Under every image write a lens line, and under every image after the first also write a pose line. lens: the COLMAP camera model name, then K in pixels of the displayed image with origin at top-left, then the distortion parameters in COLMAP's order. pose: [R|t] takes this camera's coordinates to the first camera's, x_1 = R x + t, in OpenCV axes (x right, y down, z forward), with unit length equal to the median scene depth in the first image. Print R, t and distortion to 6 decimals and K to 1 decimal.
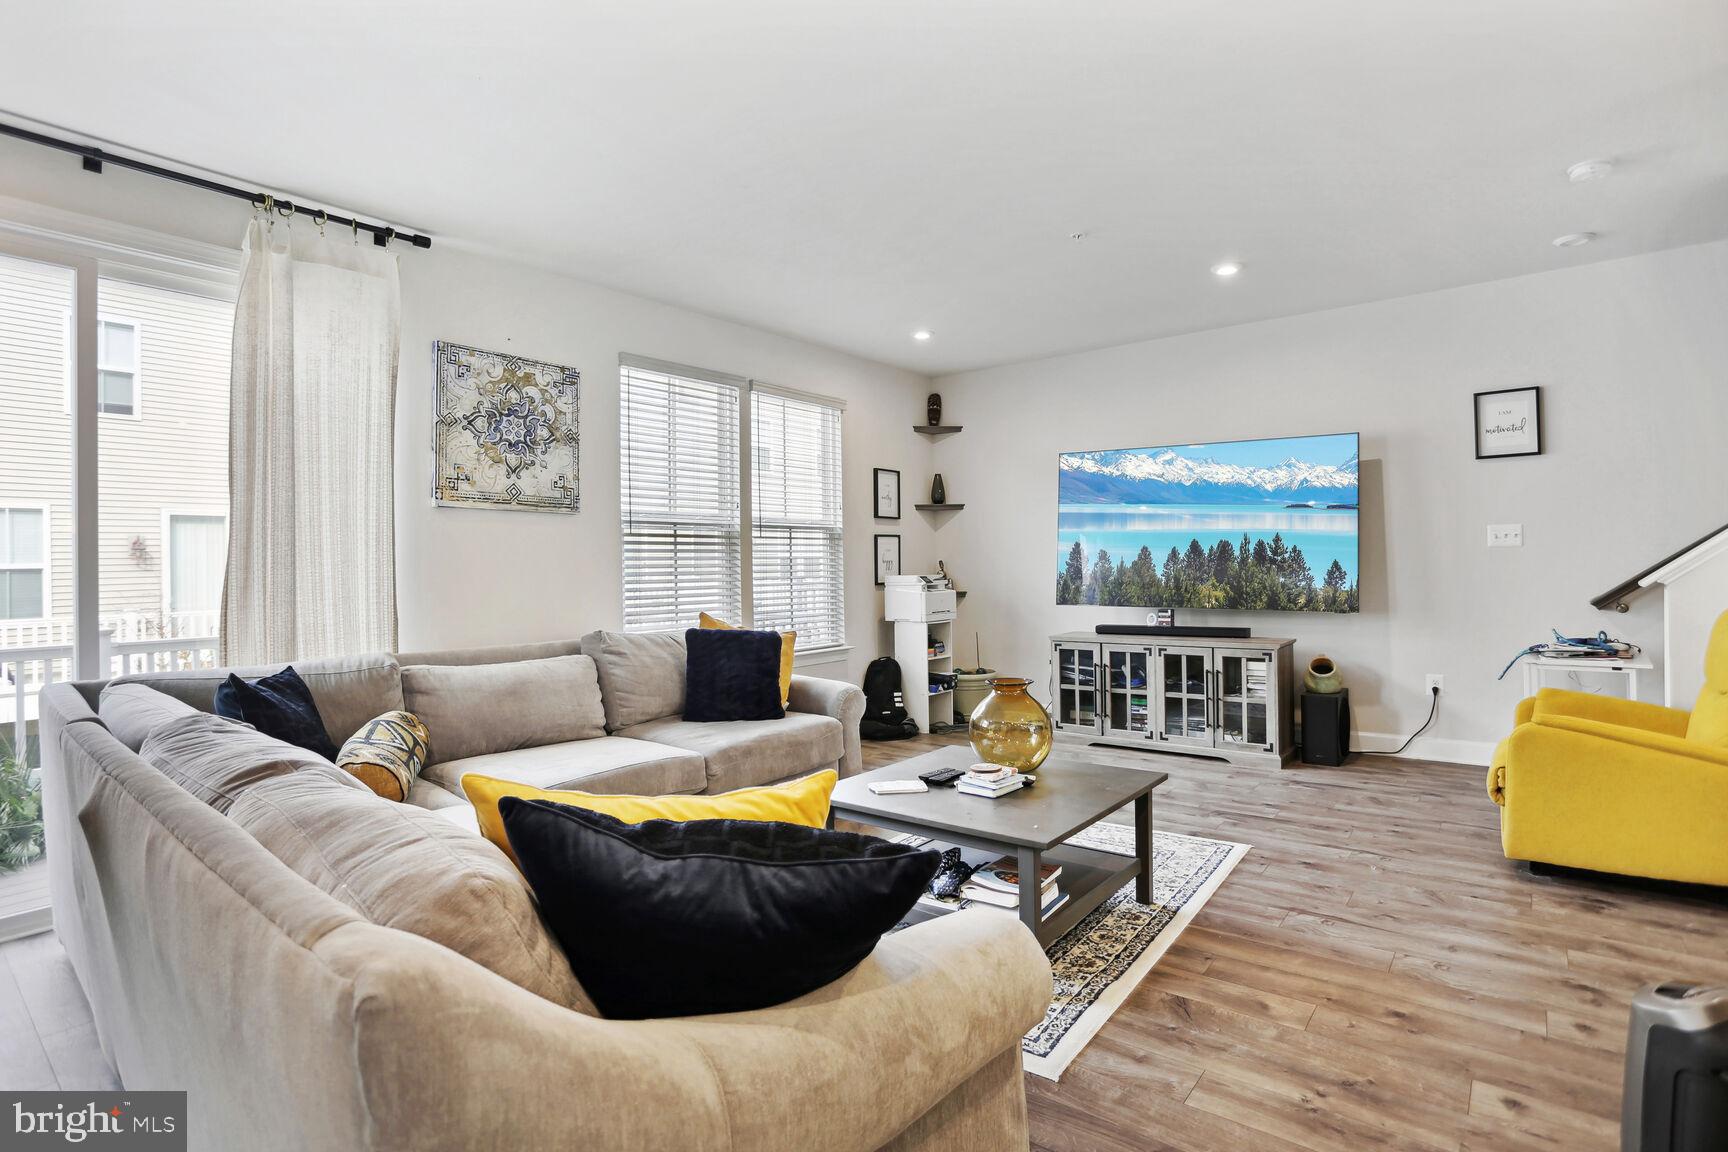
lens RADIAL K [[853.9, 0, 862.4], [0, 853.9, 574.8], [0, 0, 1]] dist [-0.055082, 0.021468]
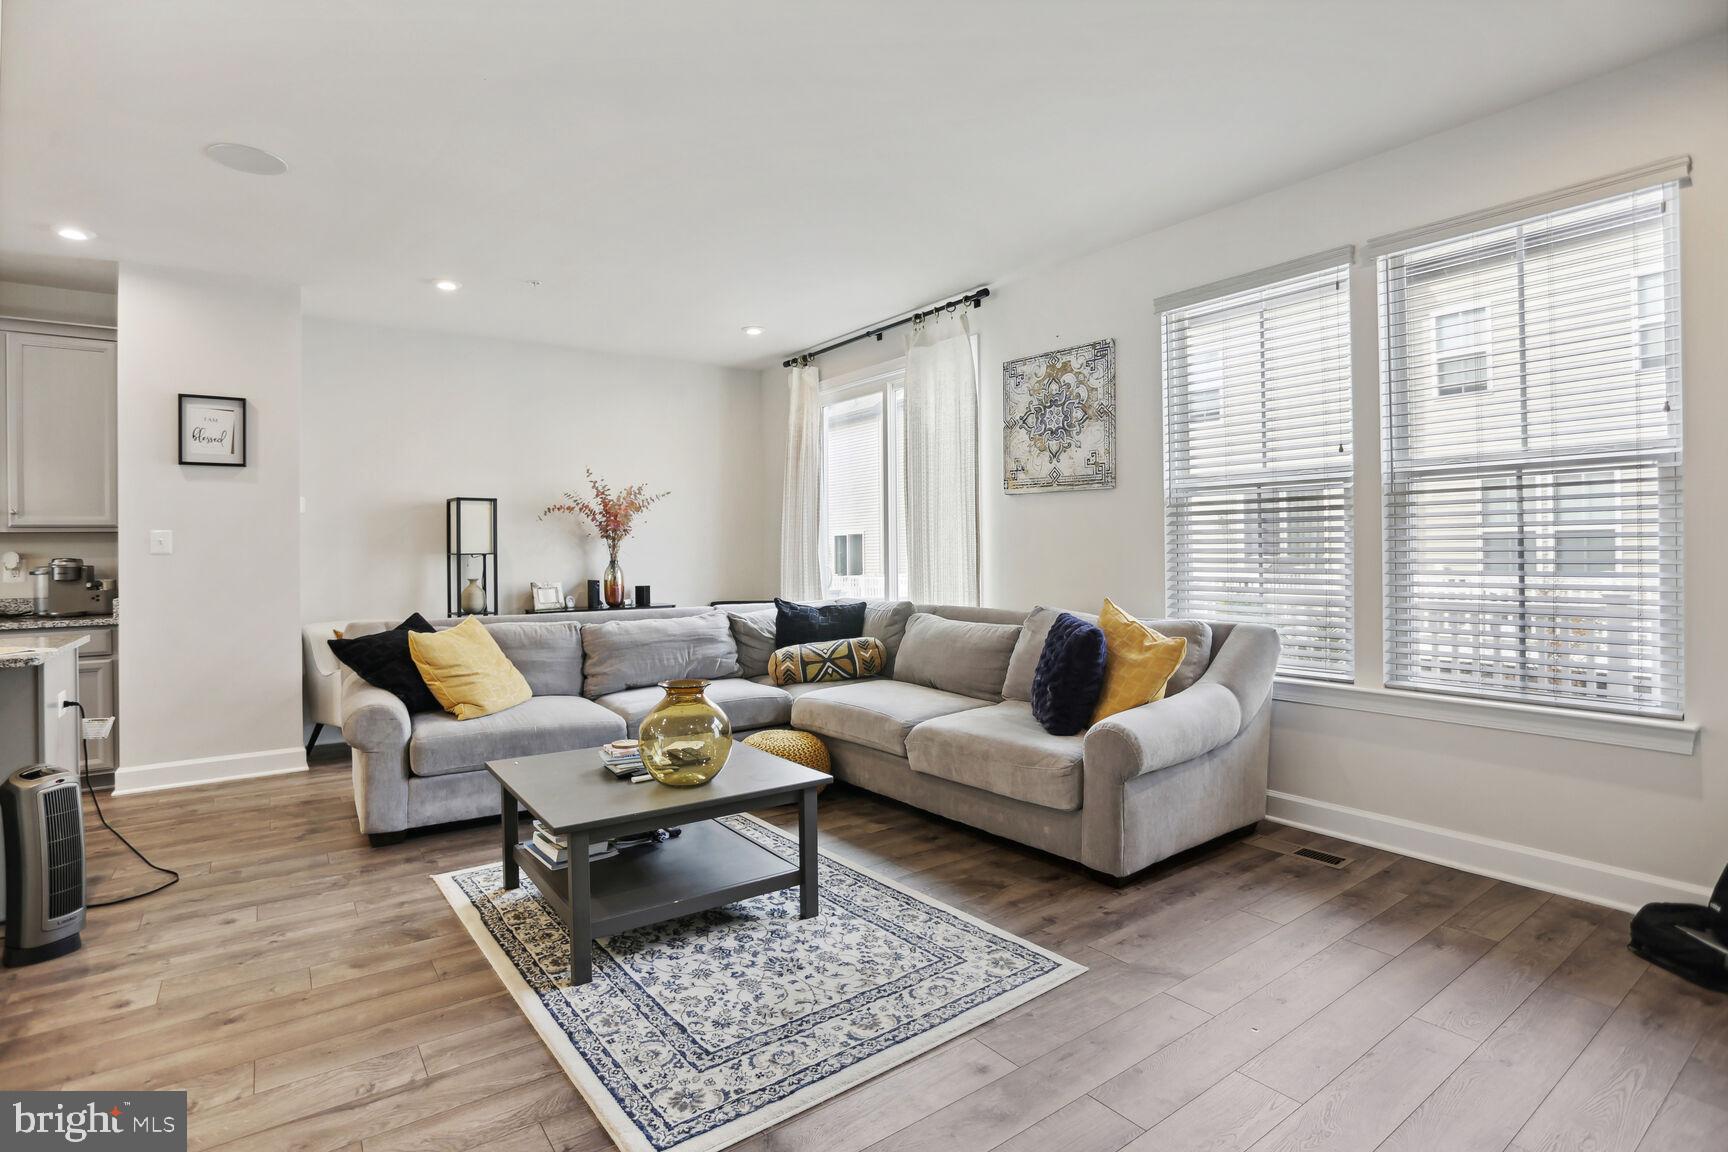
lens RADIAL K [[853.9, 0, 856.2], [0, 853.9, 557.4], [0, 0, 1]] dist [-0.055082, 0.021468]
pose [[-0.271732, 0.029652, -0.961916, 0.928025], [0.003332, 0.999548, 0.029871, -0.030848], [0.962367, 0.004912, -0.271708, 1.338764]]
